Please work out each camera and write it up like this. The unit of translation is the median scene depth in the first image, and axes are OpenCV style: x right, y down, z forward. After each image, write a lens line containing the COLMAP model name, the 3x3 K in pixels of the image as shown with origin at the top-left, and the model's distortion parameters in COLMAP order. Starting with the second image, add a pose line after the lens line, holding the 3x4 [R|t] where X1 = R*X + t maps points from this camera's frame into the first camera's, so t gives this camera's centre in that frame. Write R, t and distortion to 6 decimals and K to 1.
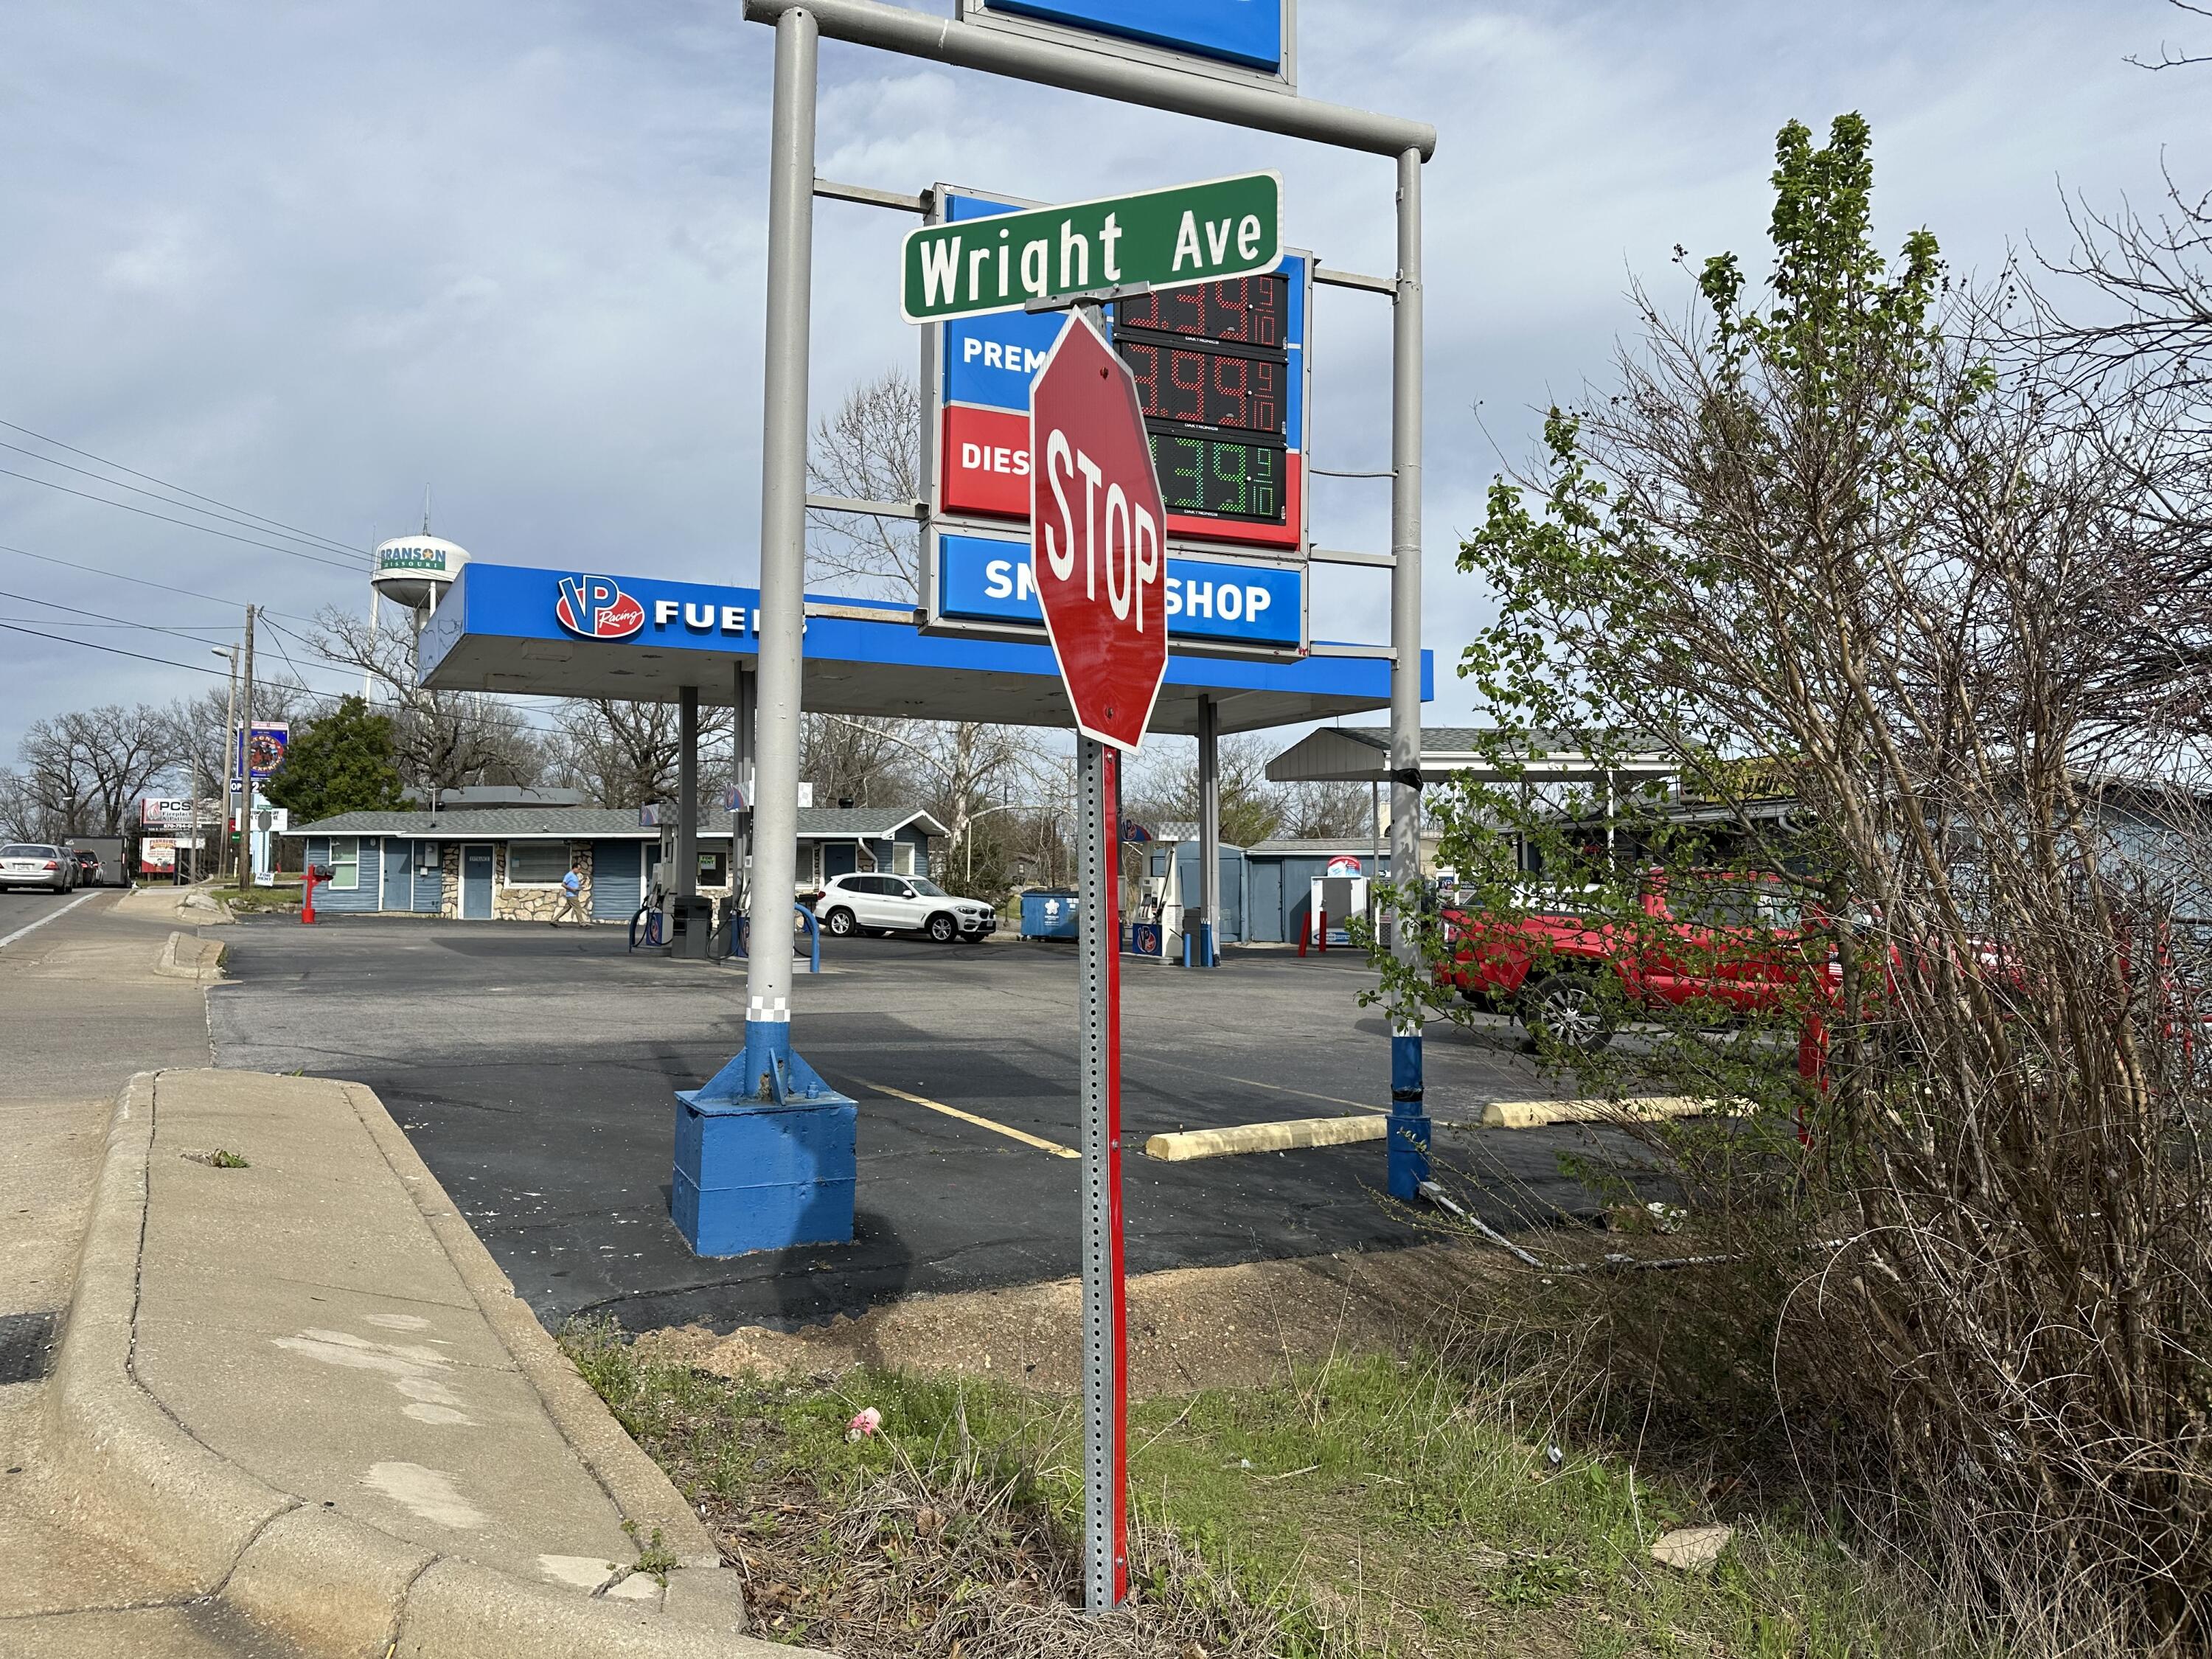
lens RADIAL K [[1679.3, 0, 1152.5], [0, 1679.3, 820.9], [0, 0, 1]] dist [-0.000703, -0.005194]
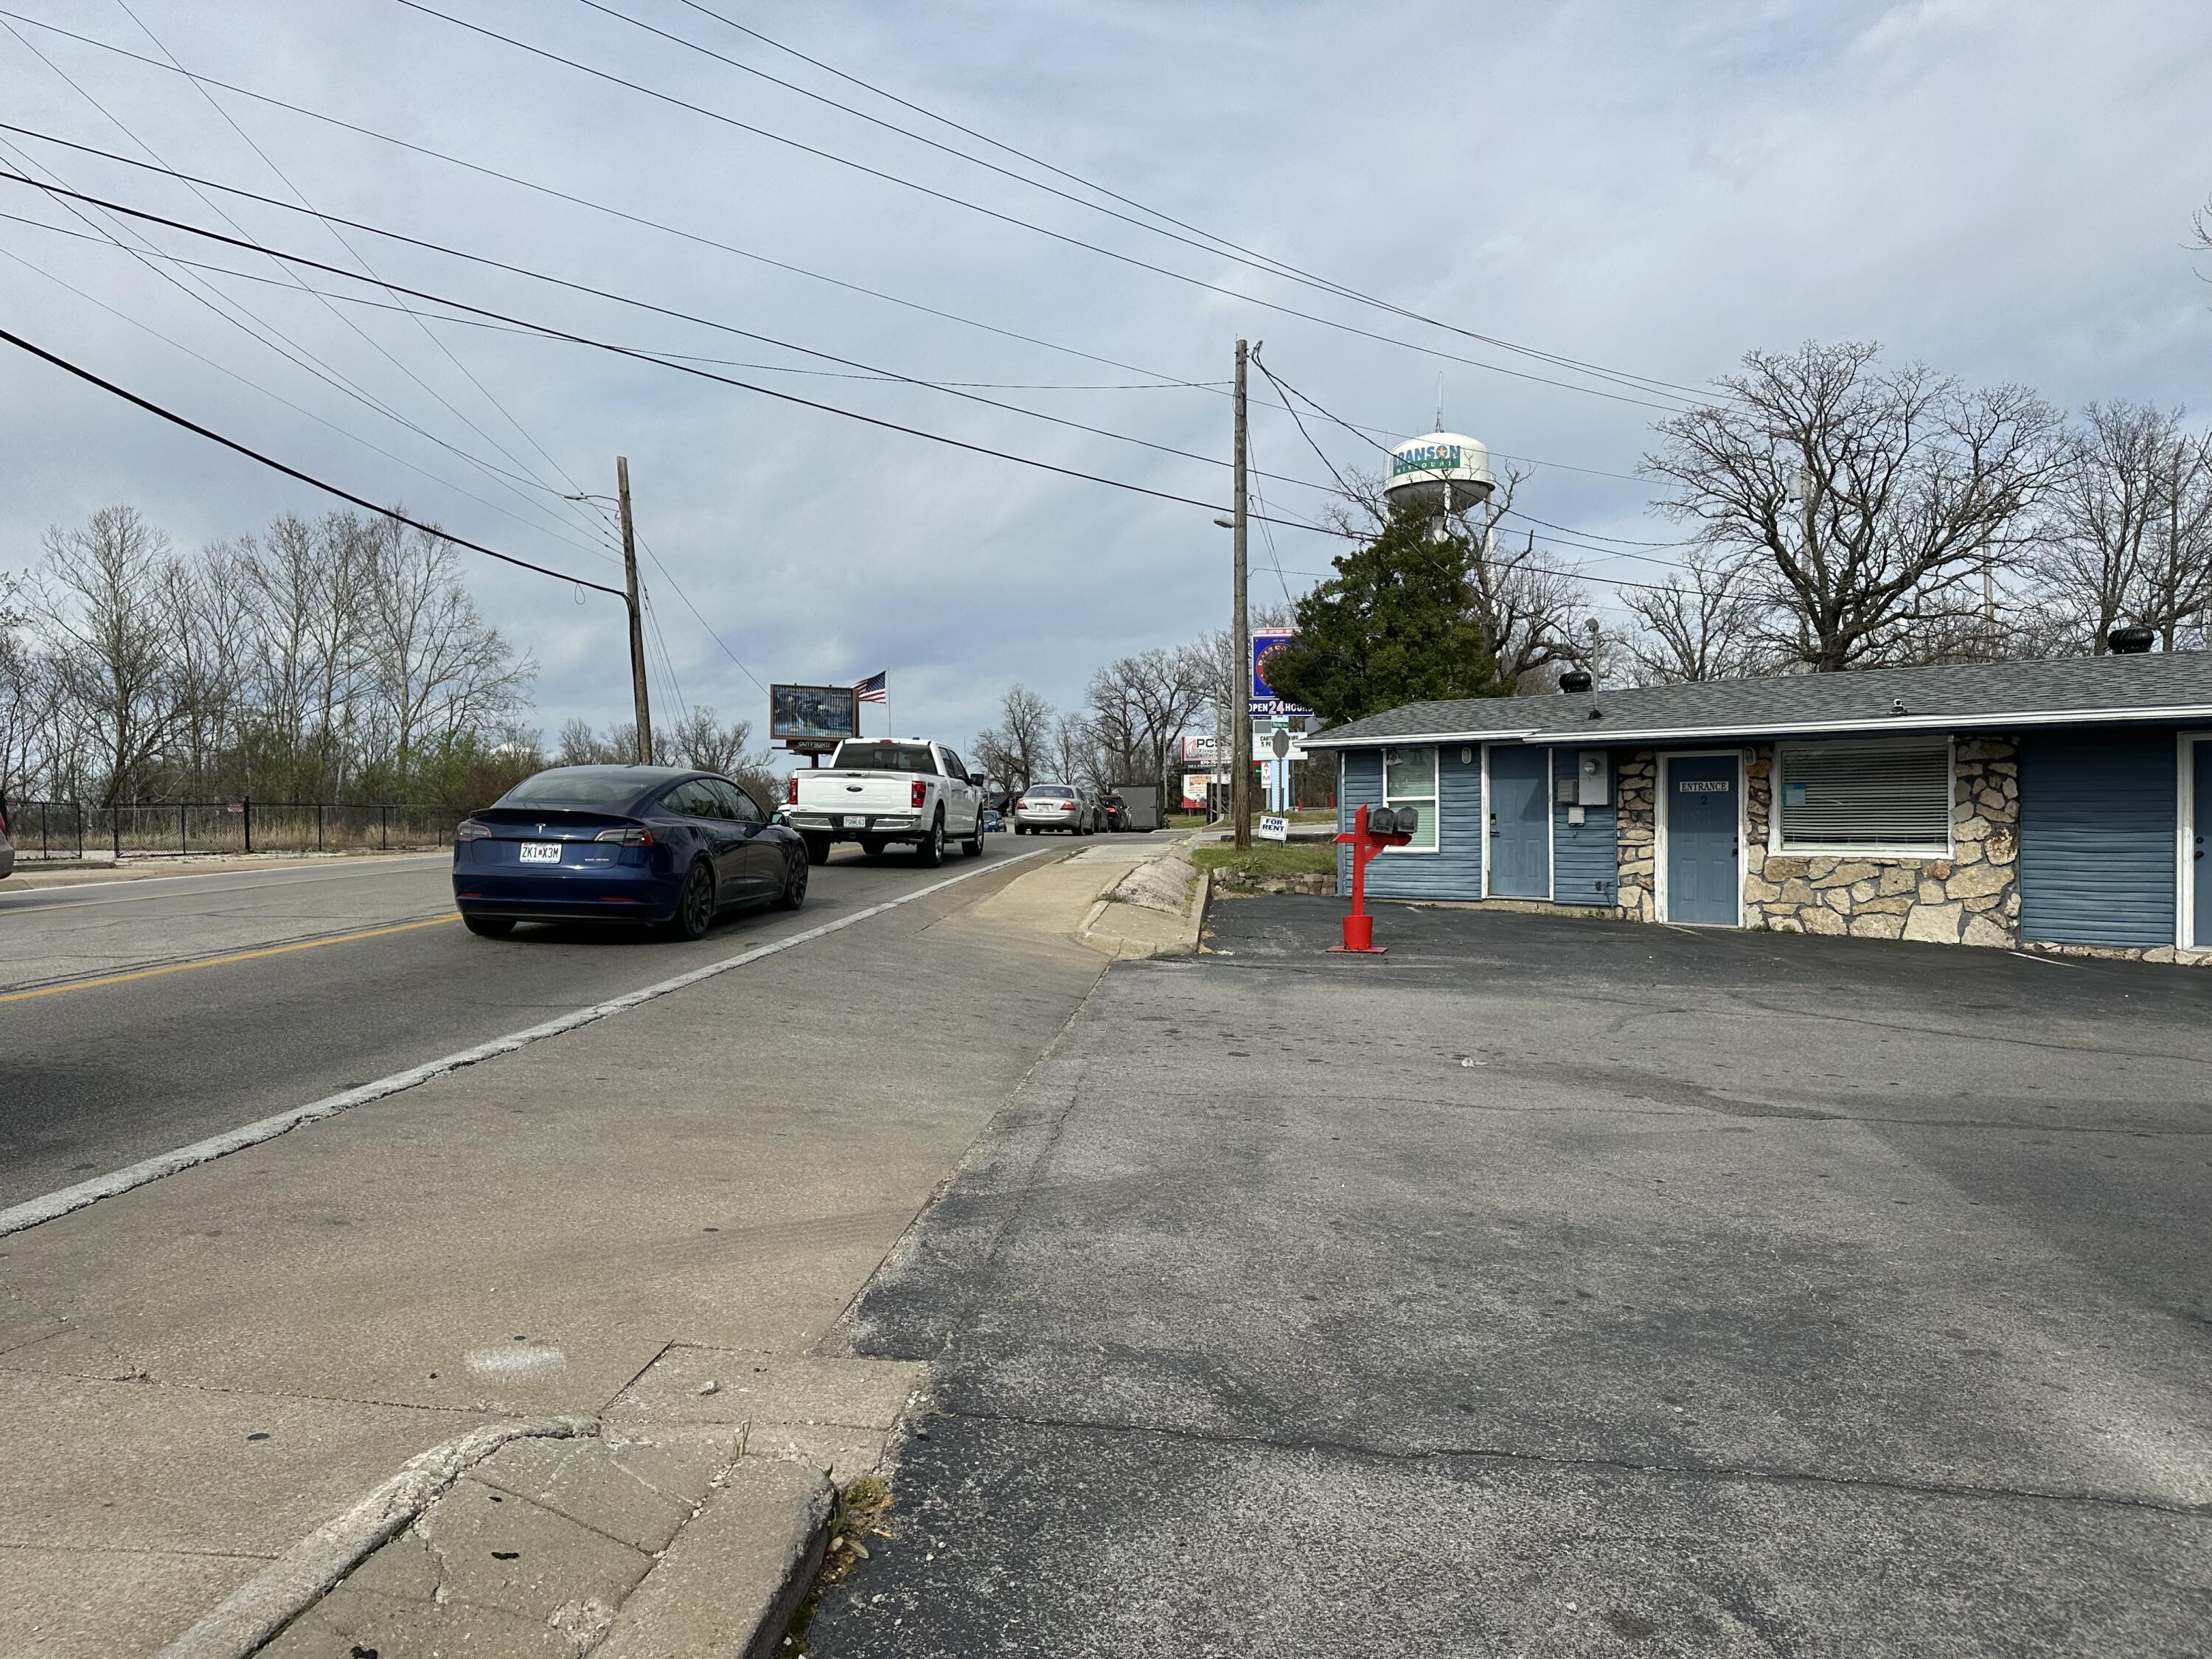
lens RADIAL K [[1679.3, 0, 1152.5], [0, 1679.3, 820.9], [0, 0, 1]] dist [-0.000703, -0.005194]
pose [[0.842581, -0.002702, -0.538563, -0.245740], [0.025042, 0.999102, 0.034166, 0.011134], [0.537987, -0.042274, 0.841892, 0.476924]]
